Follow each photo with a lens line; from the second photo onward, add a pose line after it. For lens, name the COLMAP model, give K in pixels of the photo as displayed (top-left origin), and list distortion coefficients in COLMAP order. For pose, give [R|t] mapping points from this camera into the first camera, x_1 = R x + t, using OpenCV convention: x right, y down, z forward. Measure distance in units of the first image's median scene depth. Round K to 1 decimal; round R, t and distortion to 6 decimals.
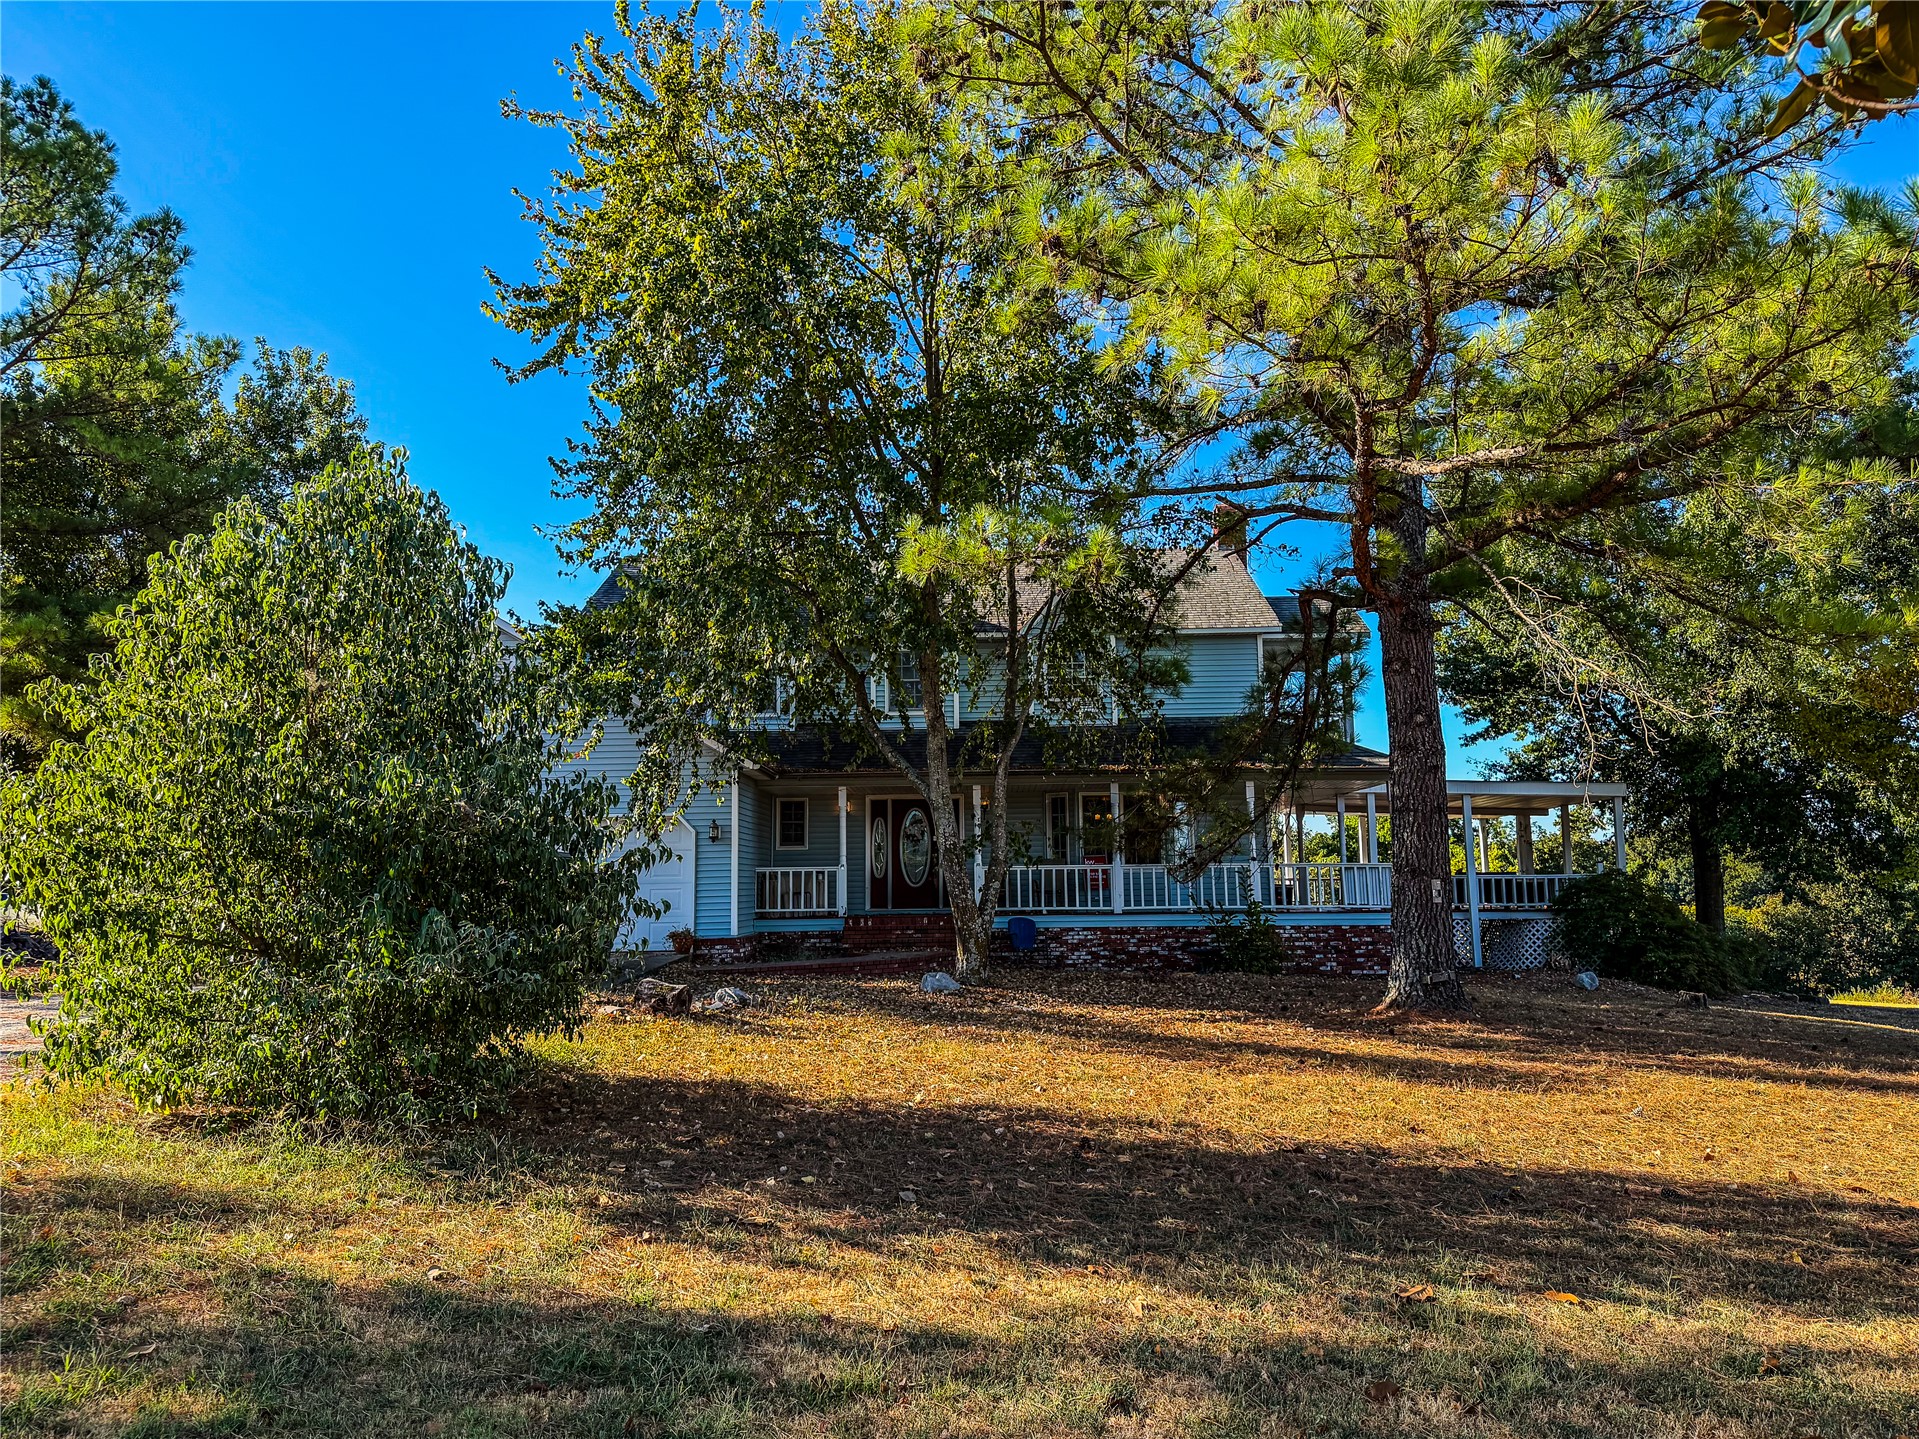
lens RADIAL K [[1359.8, 0, 967.2], [0, 1359.8, 659.0], [0, 0, 1]] dist [0.206201, -0.337641]
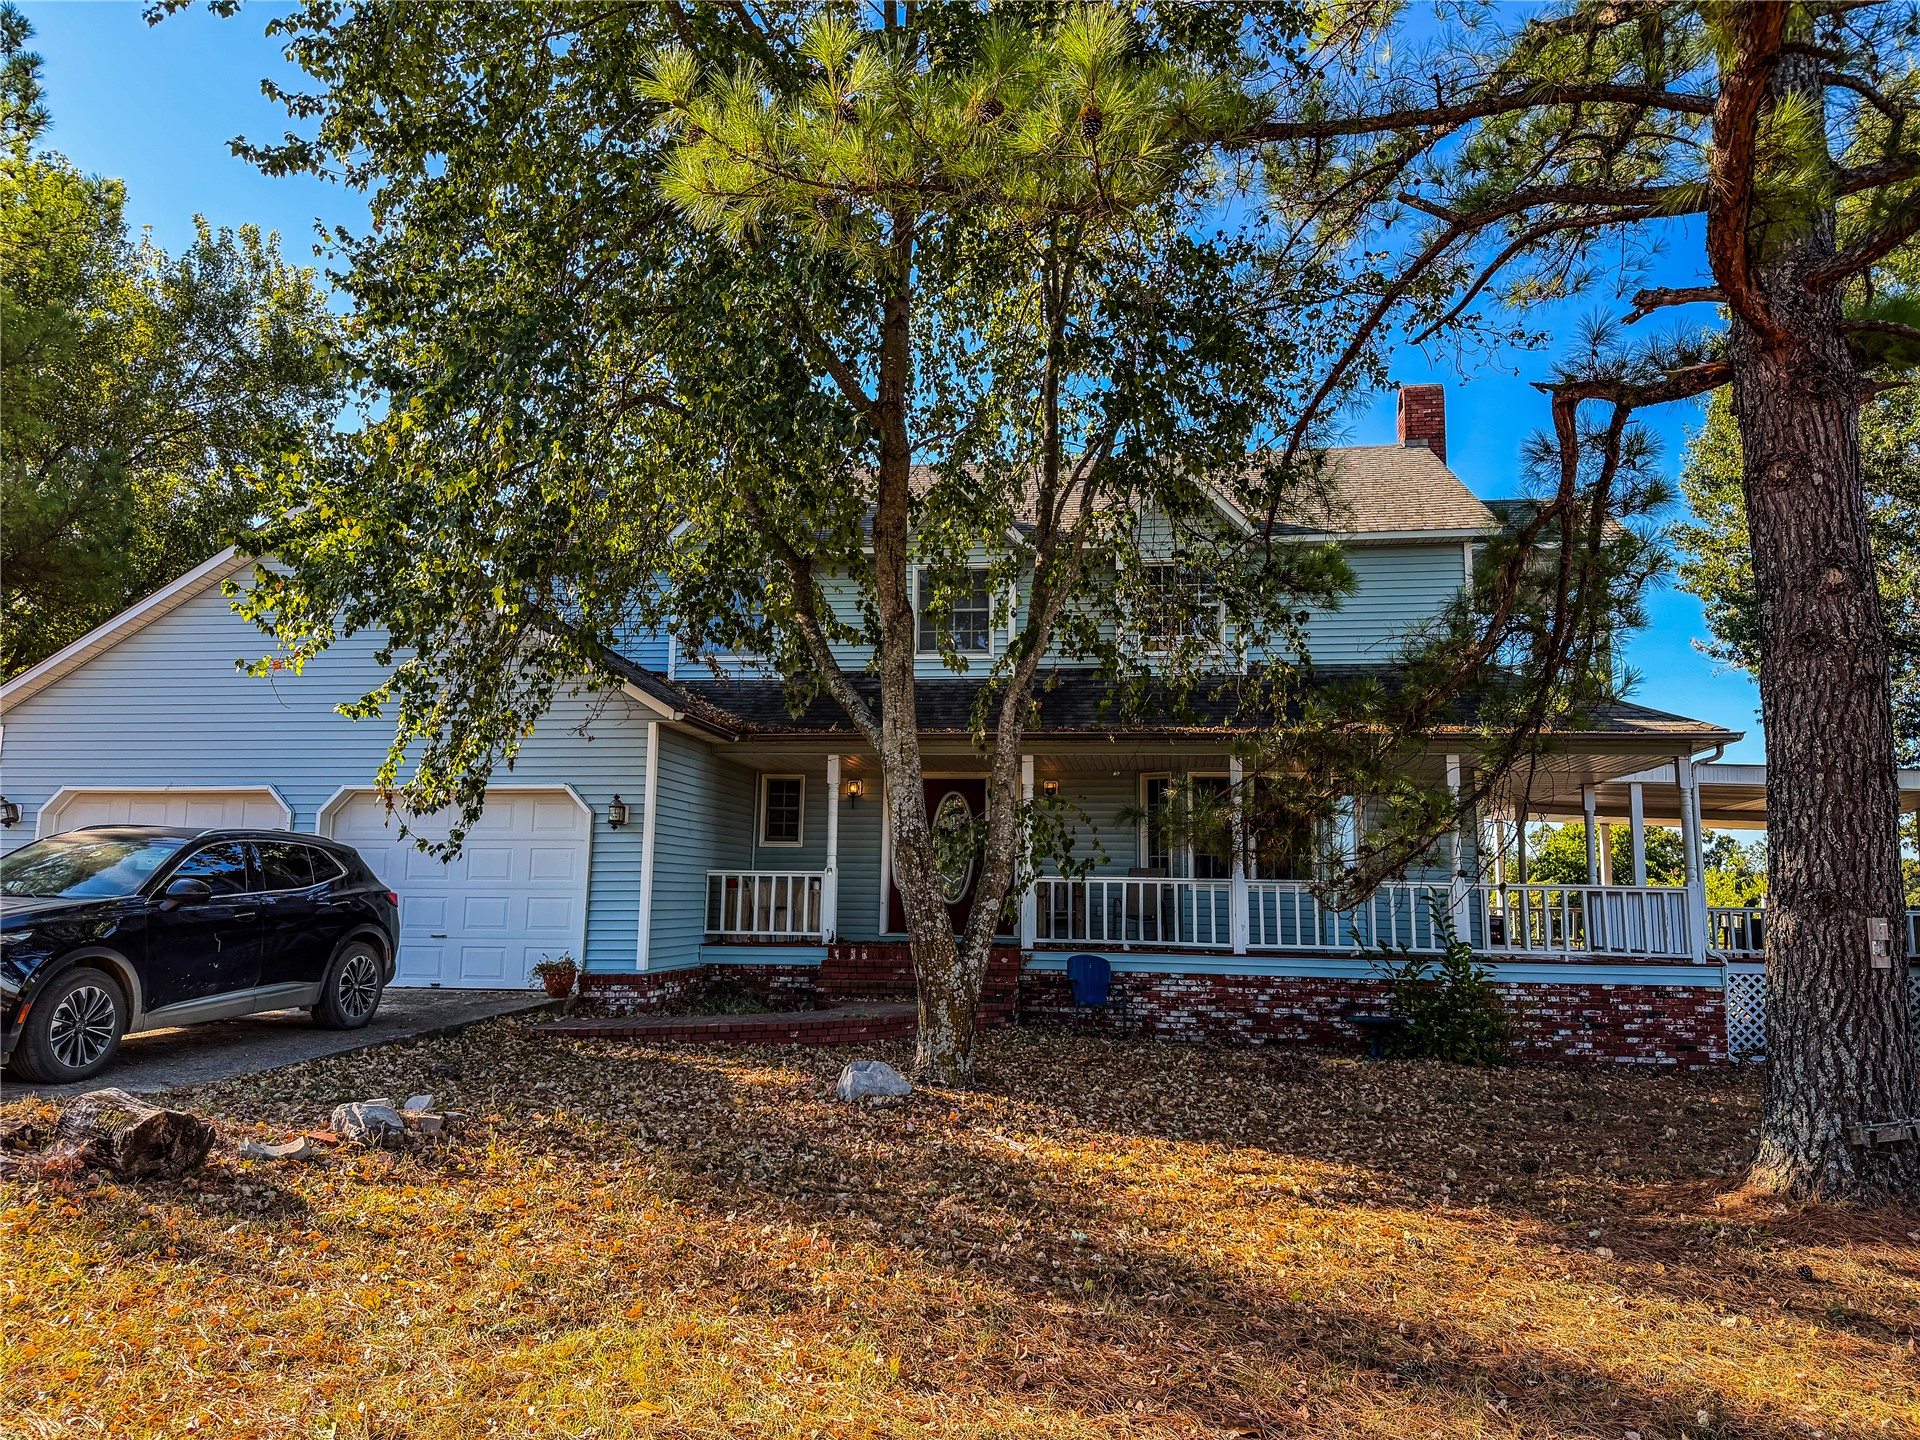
lens RADIAL K [[1360.5, 0, 967.8], [0, 1360.5, 659.5], [0, 0, 1]] dist [0.206201, -0.337641]
pose [[0.992081, 0.005366, -0.125487, 0.063205], [-0.006566, 0.999937, -0.009156, 0.052214], [0.125430, 0.009907, 0.992053, 0.330851]]
